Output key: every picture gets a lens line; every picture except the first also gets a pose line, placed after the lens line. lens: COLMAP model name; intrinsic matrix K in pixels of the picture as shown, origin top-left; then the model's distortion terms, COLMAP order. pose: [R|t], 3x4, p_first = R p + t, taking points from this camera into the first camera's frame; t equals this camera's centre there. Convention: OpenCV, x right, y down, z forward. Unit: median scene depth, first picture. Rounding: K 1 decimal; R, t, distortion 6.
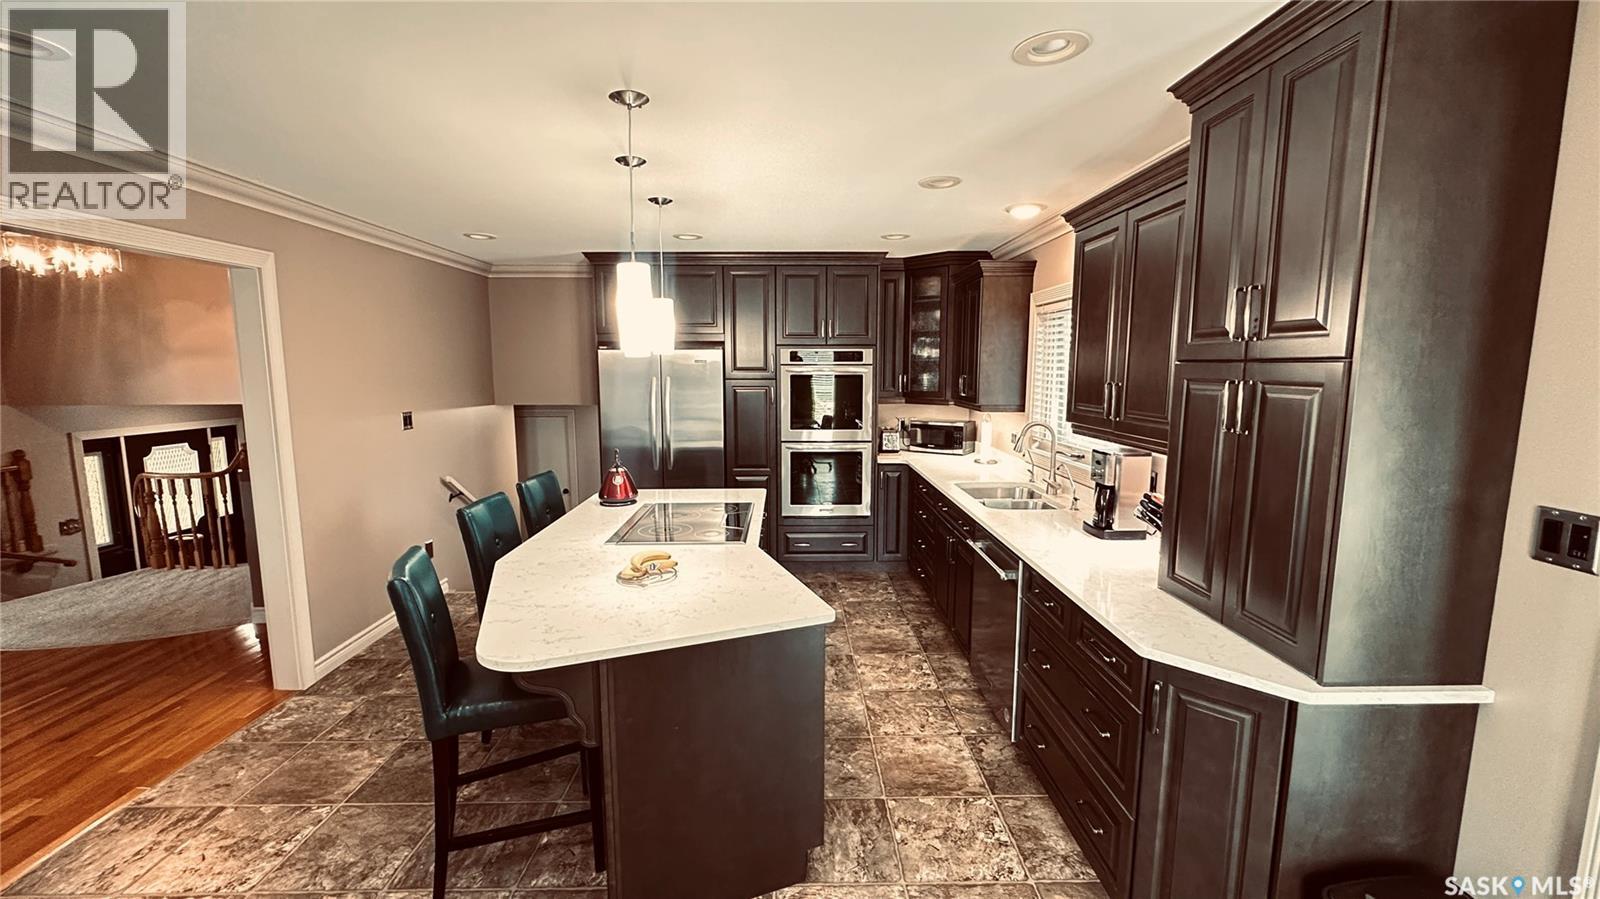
lens RADIAL K [[637.9, 0, 801.4], [0, 637.9, 449.0], [0, 0, 1]] dist [-0.000229, 0.000689]
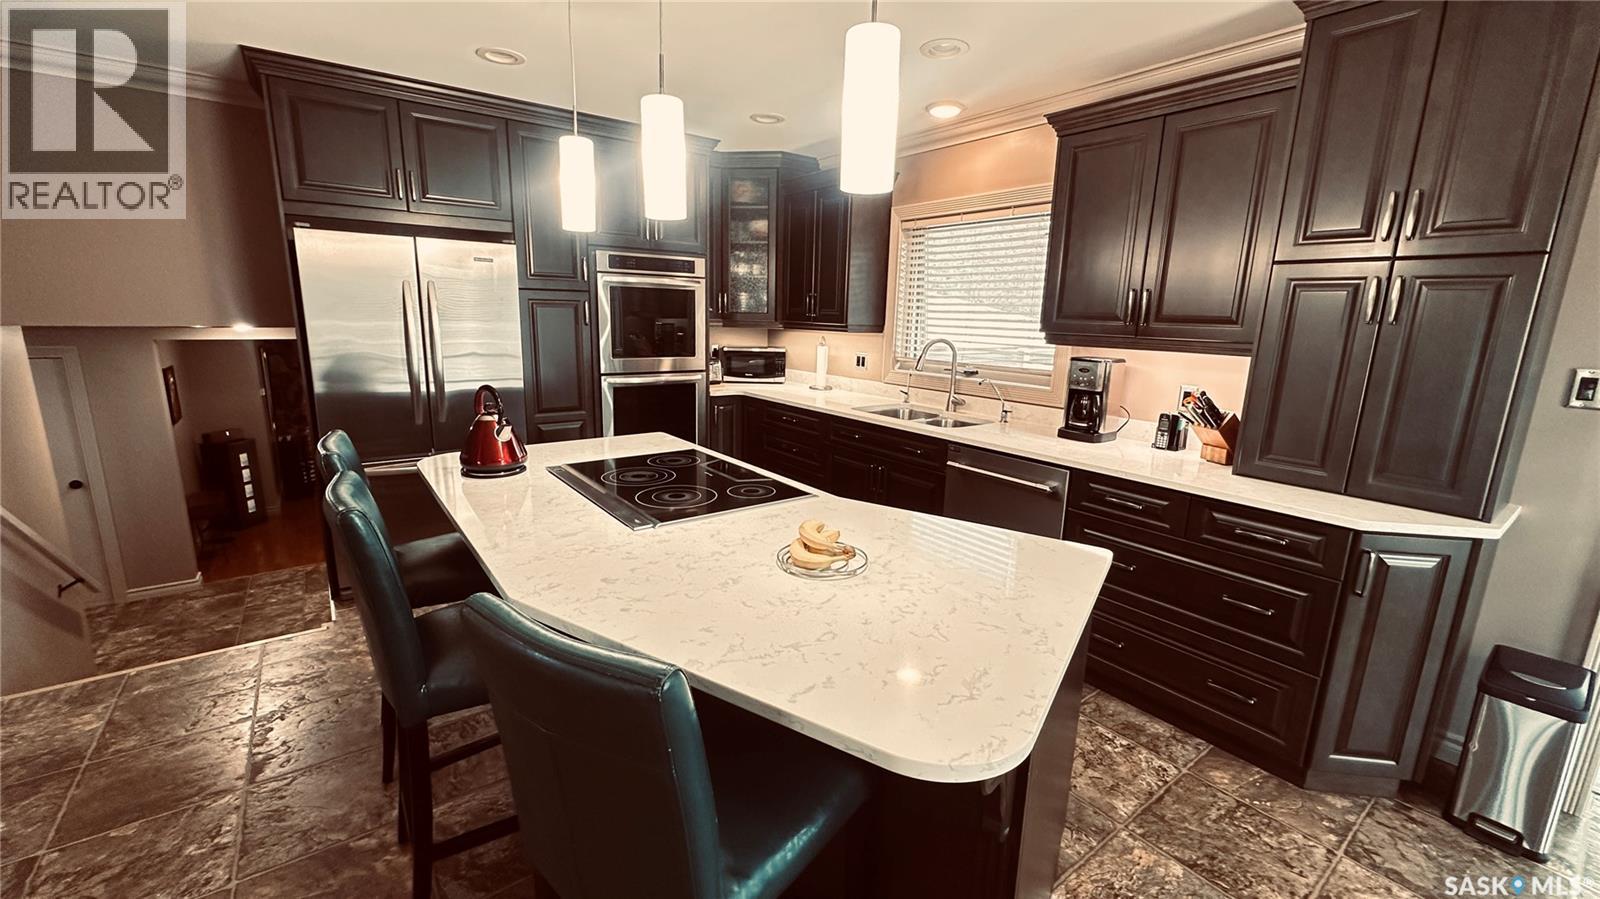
lens RADIAL K [[637.9, 0, 798.7], [0, 637.9, 446.0], [0, 0, 1]] dist [-0.000229, 0.000689]
pose [[0.811118, -0.100410, 0.576198, -0.291945], [0.052510, 0.993677, 0.099243, 0.009831], [-0.582520, -0.050242, 0.811262, 0.235842]]
